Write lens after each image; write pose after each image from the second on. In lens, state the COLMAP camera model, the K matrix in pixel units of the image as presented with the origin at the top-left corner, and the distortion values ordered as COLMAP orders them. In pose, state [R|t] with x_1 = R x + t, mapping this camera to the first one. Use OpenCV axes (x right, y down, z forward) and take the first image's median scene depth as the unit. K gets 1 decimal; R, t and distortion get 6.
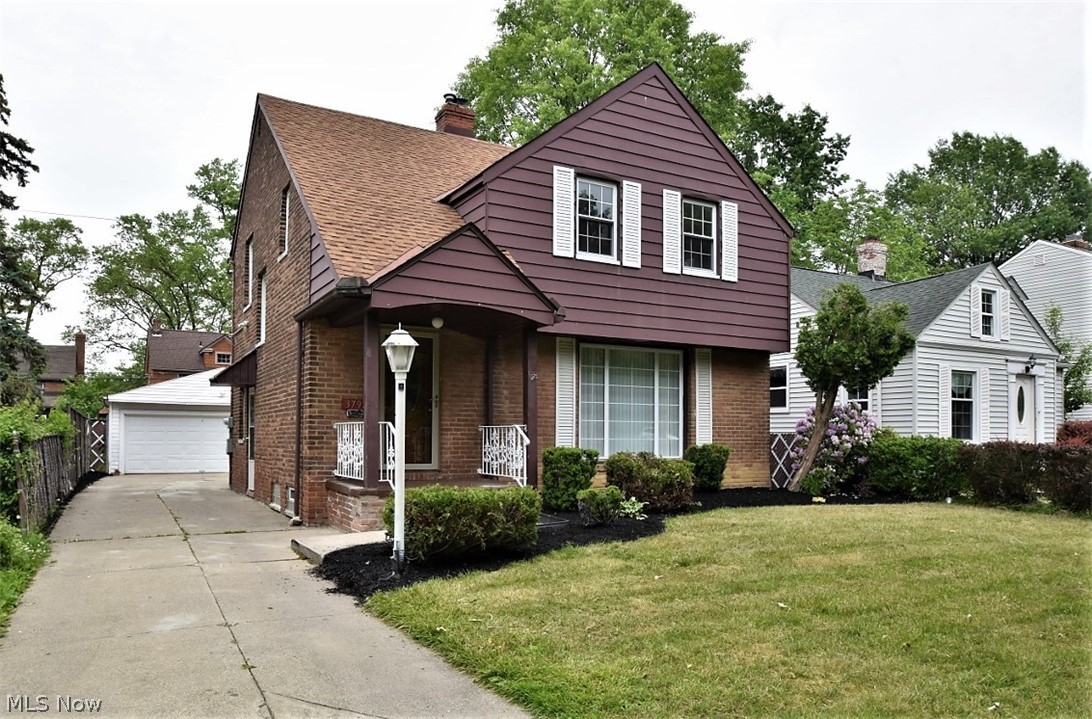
lens RADIAL K [[647.1, 0, 545.9], [0, 647.1, 431.4], [0, 0, 1]] dist [-0.026871, 0.001021]
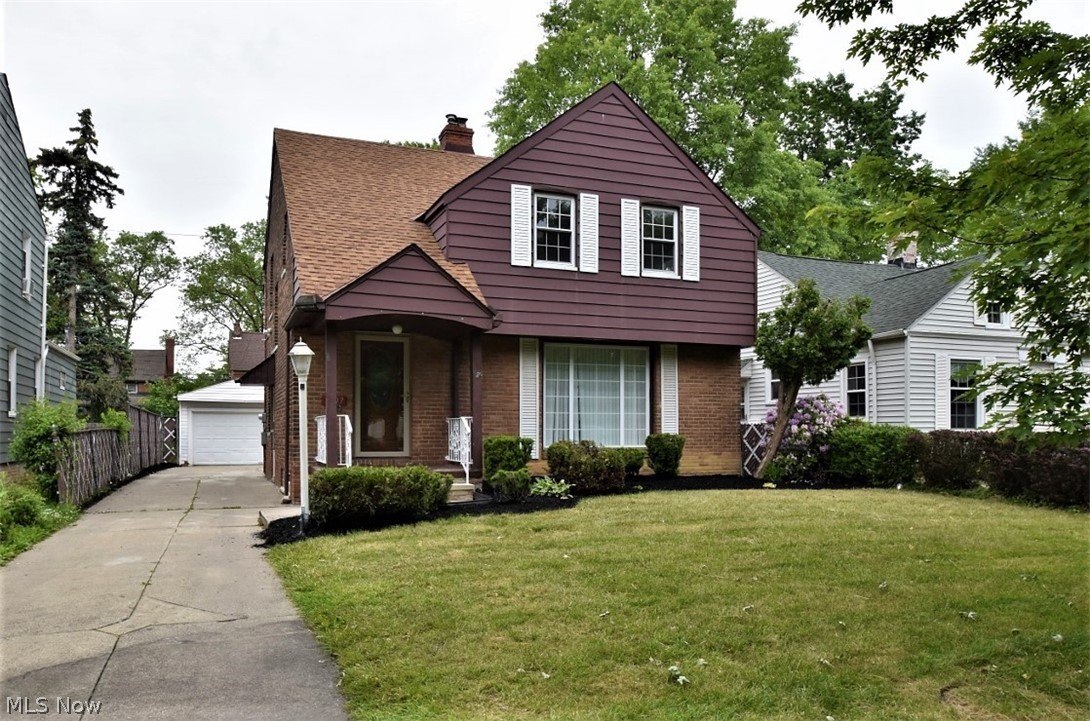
lens RADIAL K [[645.9, 0, 544.9], [0, 645.9, 432.2], [0, 0, 1]] dist [-0.026871, 0.001021]
pose [[0.993636, -0.005992, -0.112478, 0.162786], [0.007167, 0.999924, 0.010050, 0.004997], [0.112410, -0.010792, 0.993603, -0.088765]]
